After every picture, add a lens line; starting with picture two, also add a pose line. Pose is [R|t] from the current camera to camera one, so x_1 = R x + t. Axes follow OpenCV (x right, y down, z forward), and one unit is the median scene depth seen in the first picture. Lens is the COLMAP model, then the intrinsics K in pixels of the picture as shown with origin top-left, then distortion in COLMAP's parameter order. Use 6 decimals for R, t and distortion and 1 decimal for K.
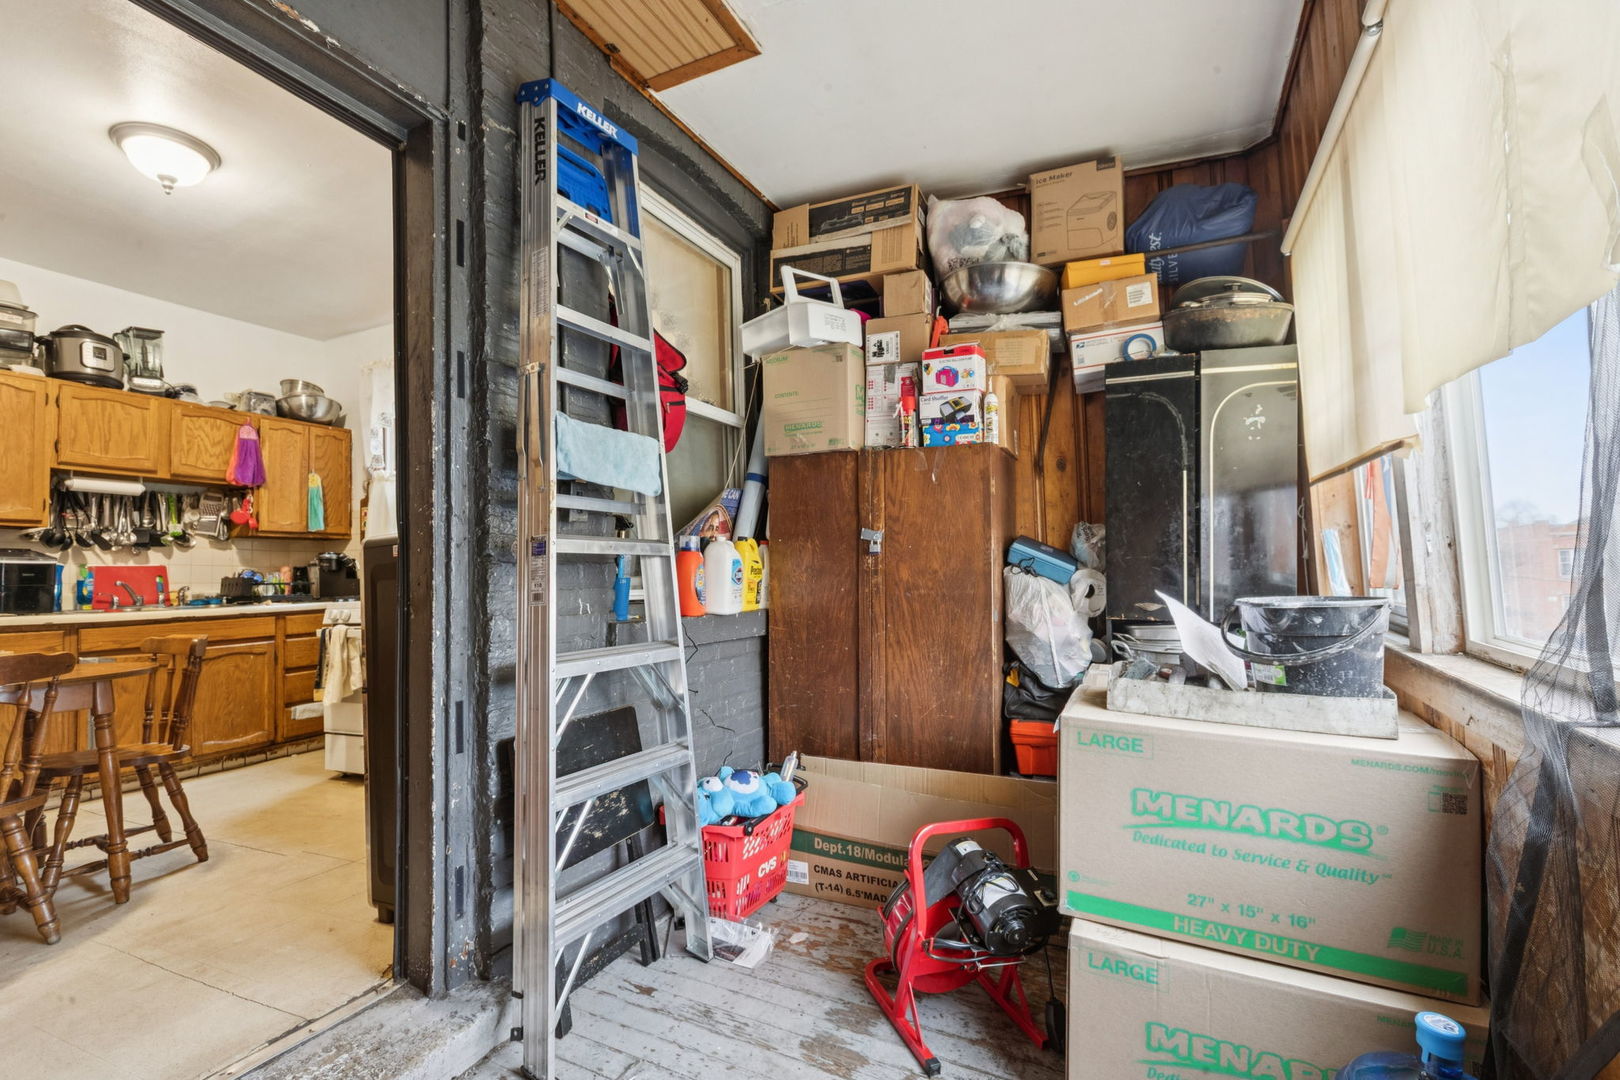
lens RADIAL K [[723.9, 0, 811.7], [0, 723.9, 546.1], [0, 0, 1]] dist [0.000261, -0.001388]
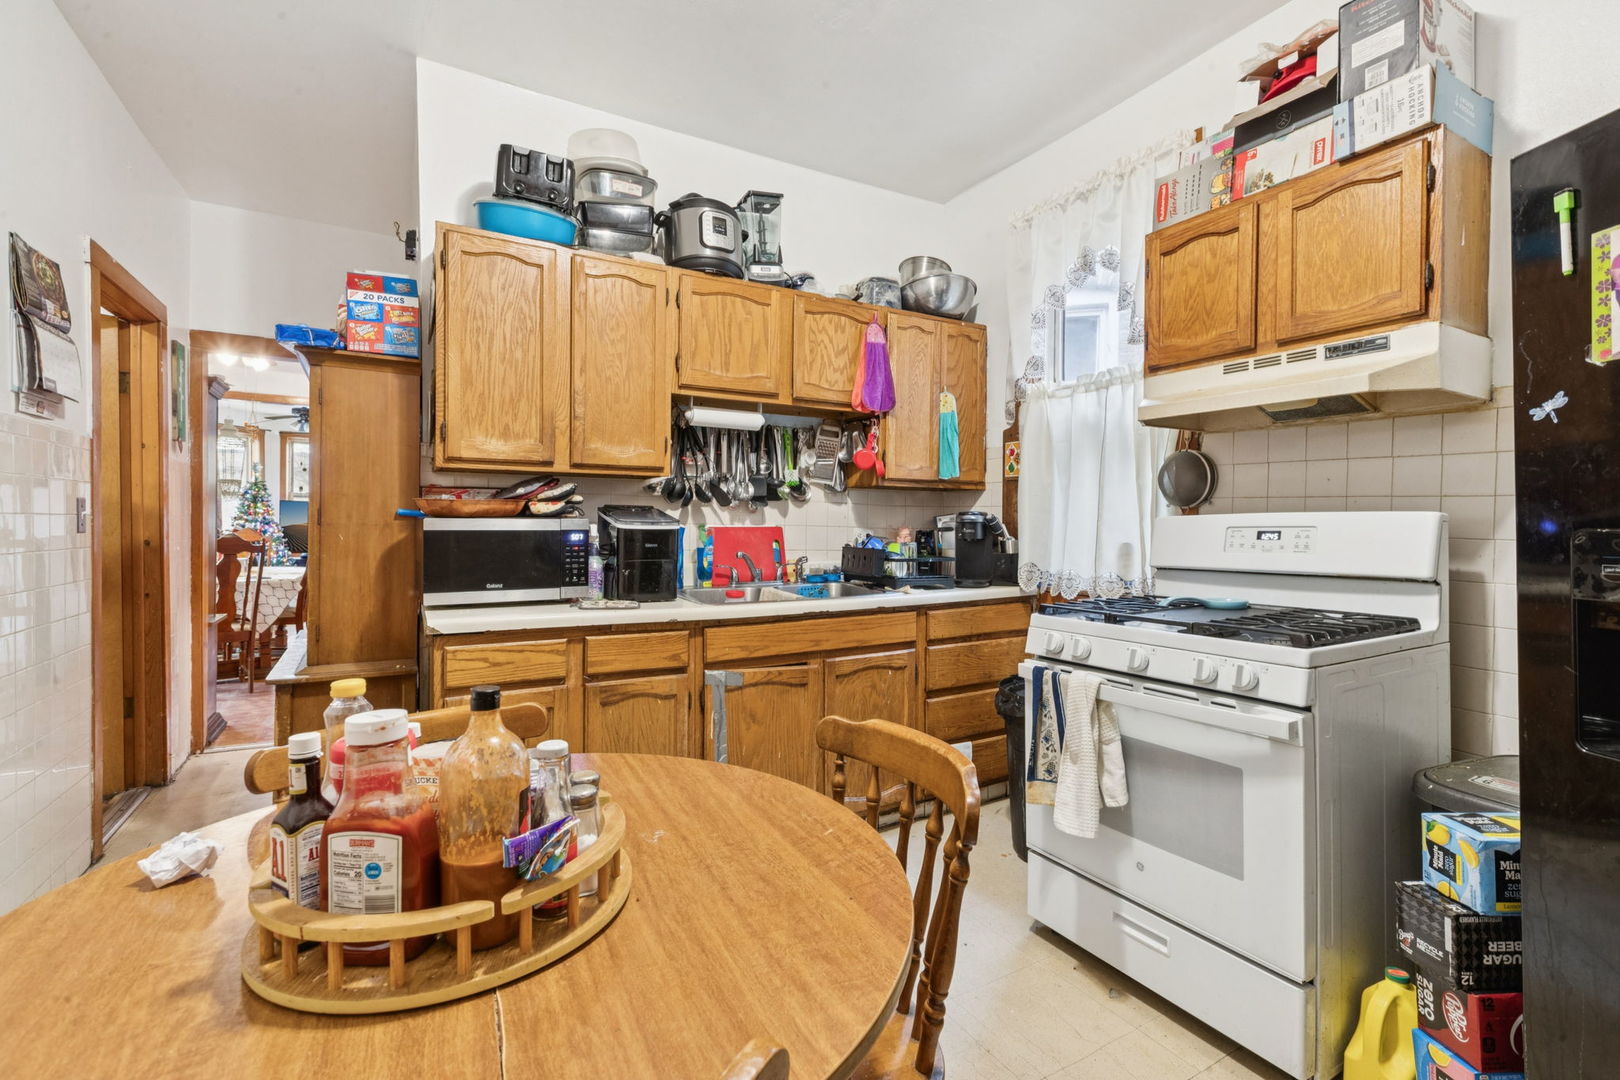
lens RADIAL K [[723.9, 0, 812.4], [0, 723.9, 532.3], [0, 0, 1]] dist [0.000261, -0.001388]
pose [[0.821985, 0.045652, -0.567676, -0.460127], [-0.006669, 0.997485, 0.070560, -0.019841], [0.569469, -0.054214, 0.820223, 0.423871]]
